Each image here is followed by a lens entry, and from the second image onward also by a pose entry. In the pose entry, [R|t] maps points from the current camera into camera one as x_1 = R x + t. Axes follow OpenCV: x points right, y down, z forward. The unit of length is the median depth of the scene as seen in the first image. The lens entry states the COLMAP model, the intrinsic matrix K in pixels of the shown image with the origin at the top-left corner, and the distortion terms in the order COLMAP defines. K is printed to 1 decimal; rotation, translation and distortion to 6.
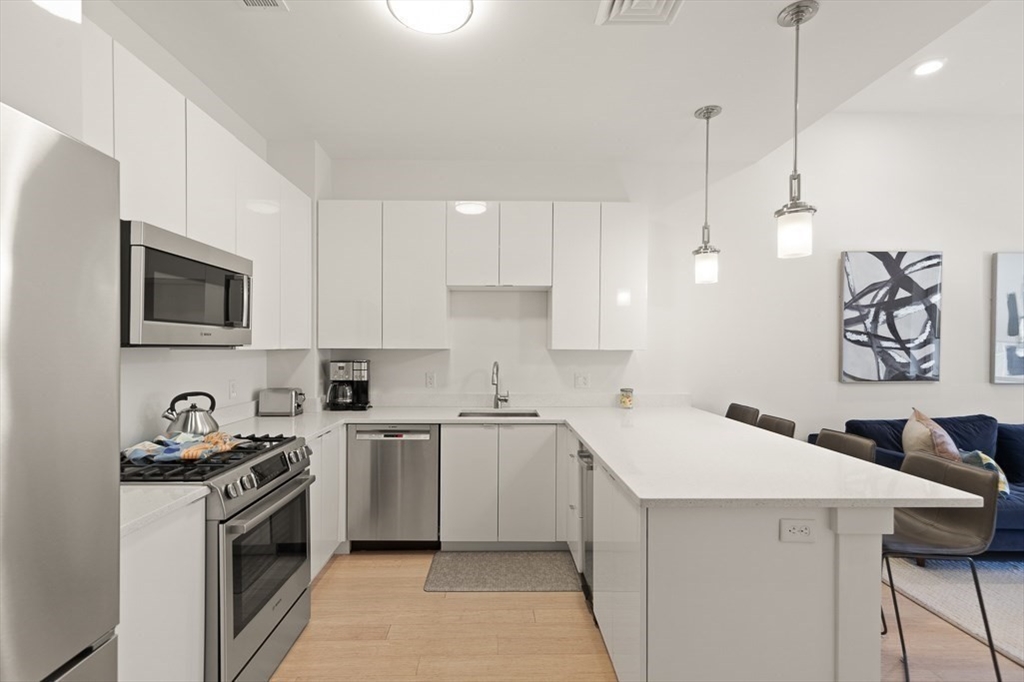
lens RADIAL K [[473.7, 0, 497.1], [0, 473.7, 351.2], [0, 0, 1]] dist [0.003246, -0.000129]
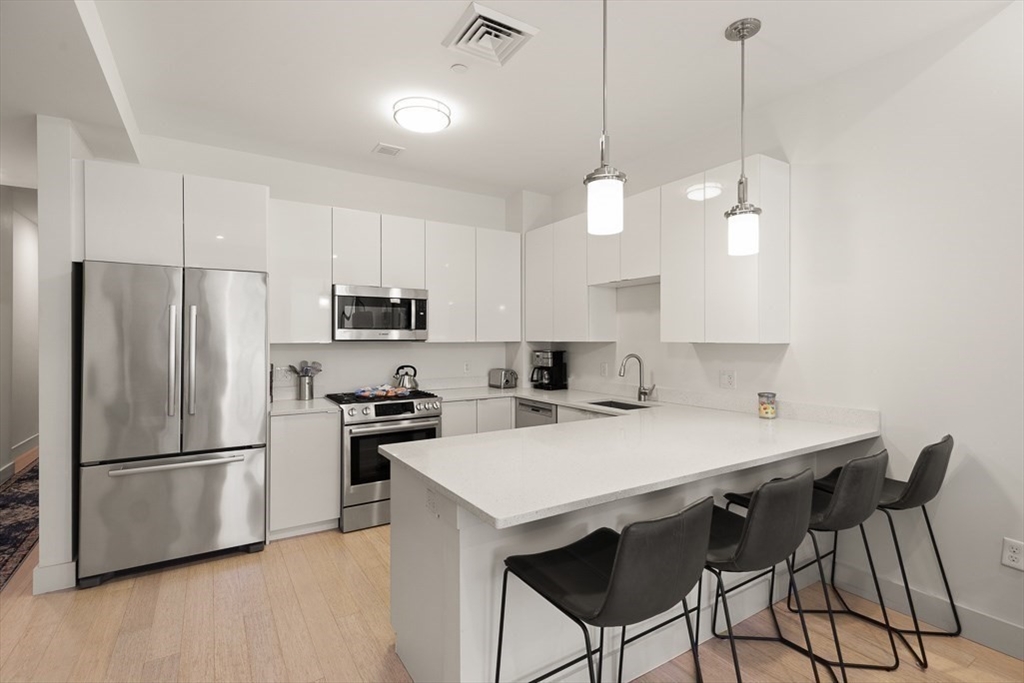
lens RADIAL K [[469.3, 0, 515.5], [0, 469.3, 336.8], [0, 0, 1]] dist [-0.000827, -0.000036]
pose [[0.537500, -0.008674, -0.843219, 0.789327], [-0.004506, 0.999903, -0.013157, -0.001217], [0.843252, 0.010871, 0.537409, 0.266902]]
